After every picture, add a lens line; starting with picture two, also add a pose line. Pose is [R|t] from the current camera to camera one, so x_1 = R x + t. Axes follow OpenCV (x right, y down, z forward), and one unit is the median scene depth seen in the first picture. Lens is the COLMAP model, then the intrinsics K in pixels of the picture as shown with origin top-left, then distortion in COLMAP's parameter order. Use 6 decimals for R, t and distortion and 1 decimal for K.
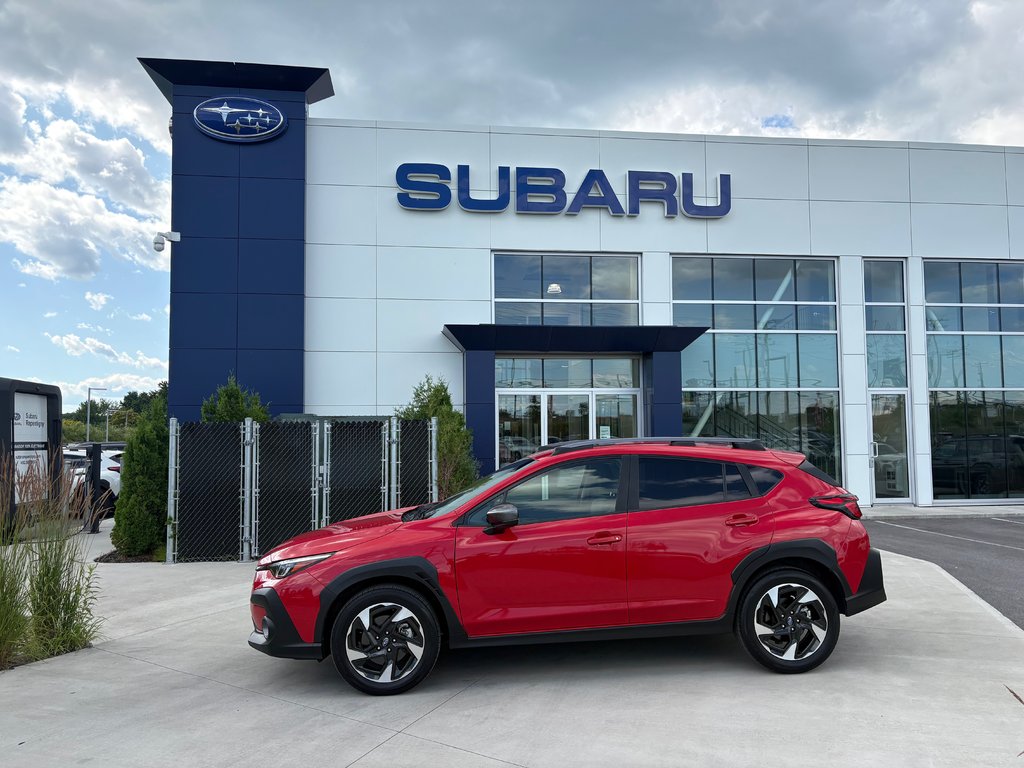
lens RADIAL K [[771.2, 0, 519.7], [0, 771.2, 385.7], [0, 0, 1]] dist [0.063263, -0.067534]
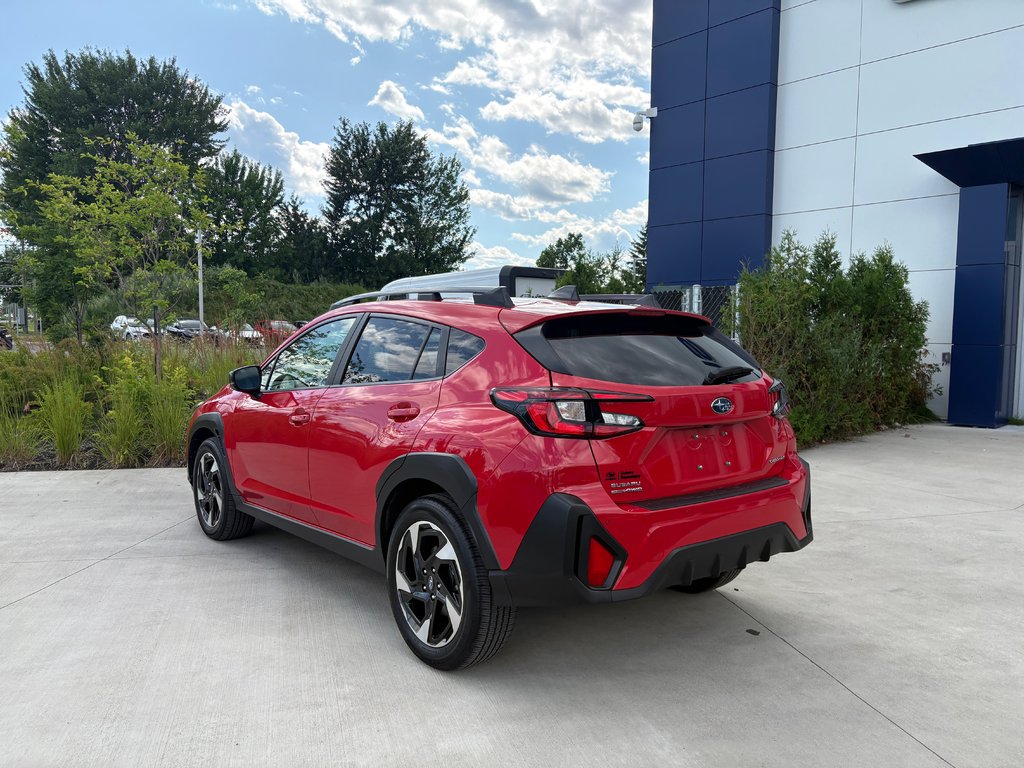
lens RADIAL K [[771.2, 0, 500.6], [0, 771.2, 393.1], [0, 0, 1]] dist [0.063263, -0.067534]
pose [[0.558254, 0.079329, -0.825869, 0.916941], [0.048423, 0.990606, 0.127884, 0.085357], [0.828256, -0.111383, 0.549169, 0.771293]]
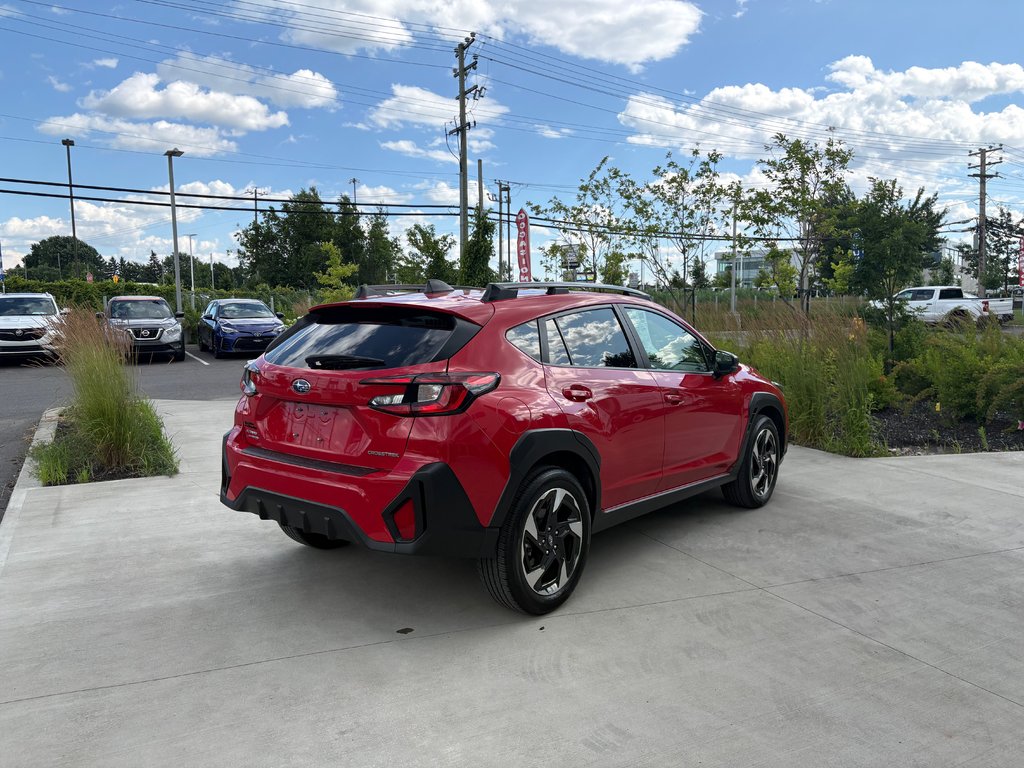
lens RADIAL K [[771.2, 0, 504.9], [0, 771.2, 390.8], [0, 0, 1]] dist [0.063263, -0.067534]
pose [[-0.688814, 0.091921, -0.719086, 0.892715], [0.065703, 0.995762, 0.064352, 0.153060], [0.721954, -0.002920, -0.691935, 1.891638]]
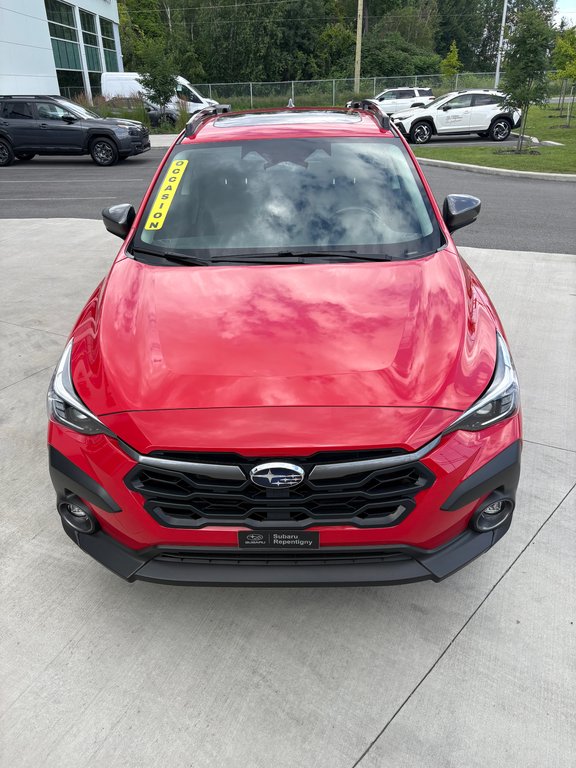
lens RADIAL K [[578.4, 0, 278.3], [0, 578.4, 372.7], [0, 0, 1]] dist [0.063263, -0.067534]
pose [[0.114370, -0.433798, 0.893722, -0.671589], [-0.044365, 0.896497, 0.440822, 0.059368], [-0.992447, -0.090067, 0.083287, 1.153296]]
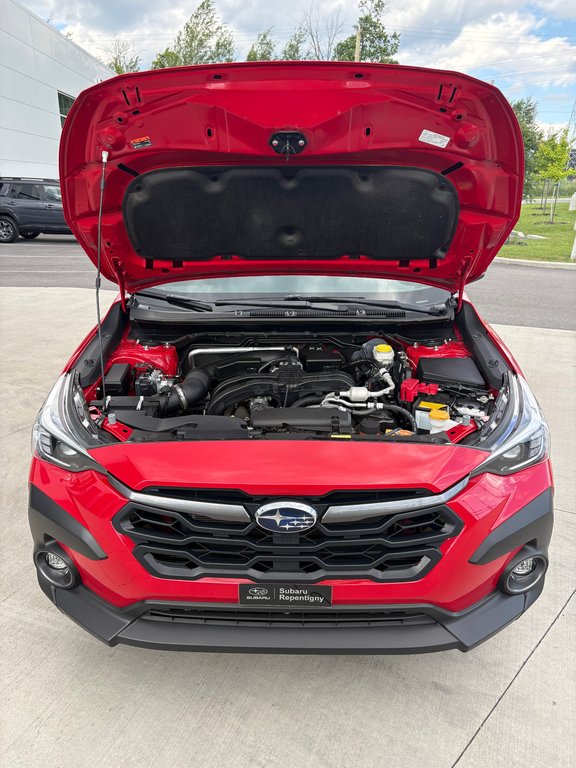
lens RADIAL K [[578.4, 0, 277.7], [0, 578.4, 377.3], [0, 0, 1]] dist [0.063263, -0.067534]
pose [[0.109265, -0.304453, 0.946240, -0.657645], [-0.071964, 0.947018, 0.313013, 0.101934], [-0.991404, -0.102297, 0.081566, 1.164531]]
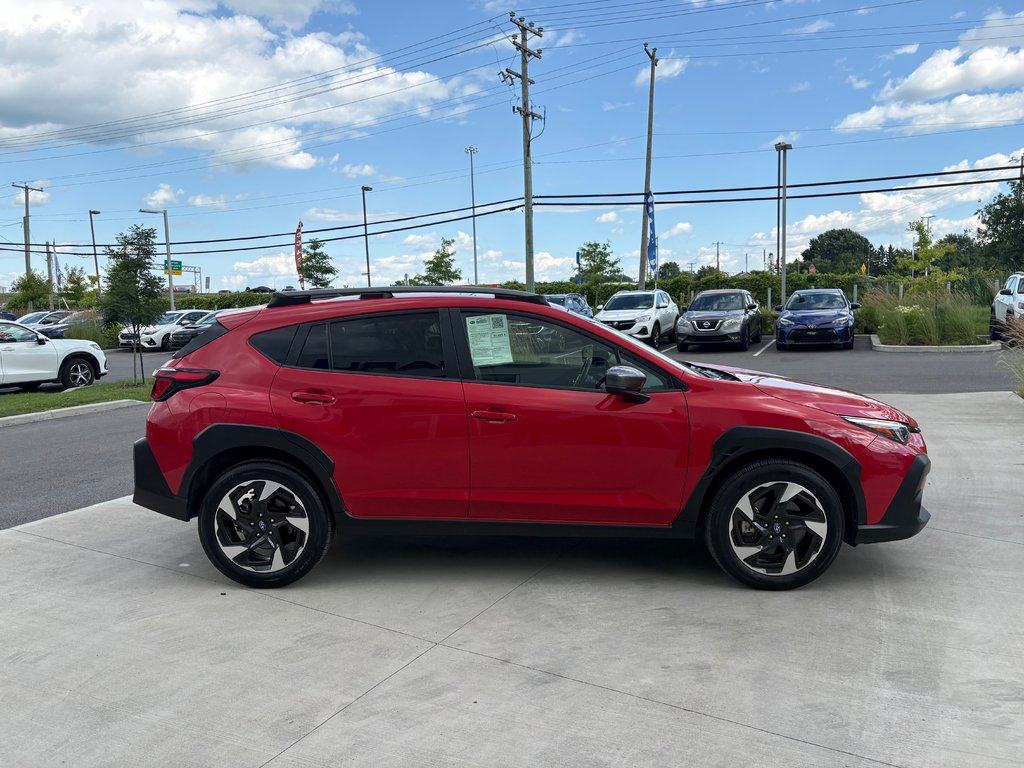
lens RADIAL K [[771.2, 0, 502.5], [0, 771.2, 384.4], [0, 0, 1]] dist [0.063263, -0.067534]
pose [[-0.993227, 0.021921, 0.114100, -0.014158], [0.025130, 0.999326, 0.026758, 0.180934], [-0.113437, 0.029444, -0.993109, 2.201729]]
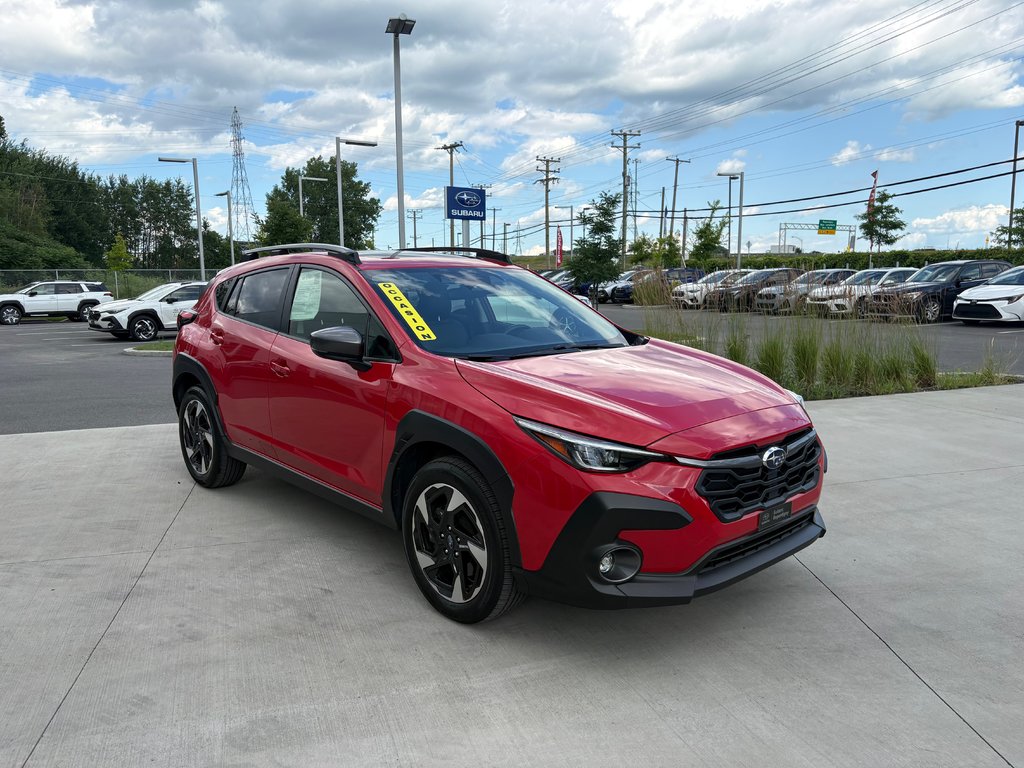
lens RADIAL K [[771.2, 0, 506.7], [0, 771.2, 386.7], [0, 0, 1]] dist [0.063263, -0.067534]
pose [[-0.614057, -0.097210, 0.783252, -0.734402], [-0.045185, 0.995088, 0.088077, 0.169117], [-0.787967, 0.018693, -0.615433, 1.727510]]
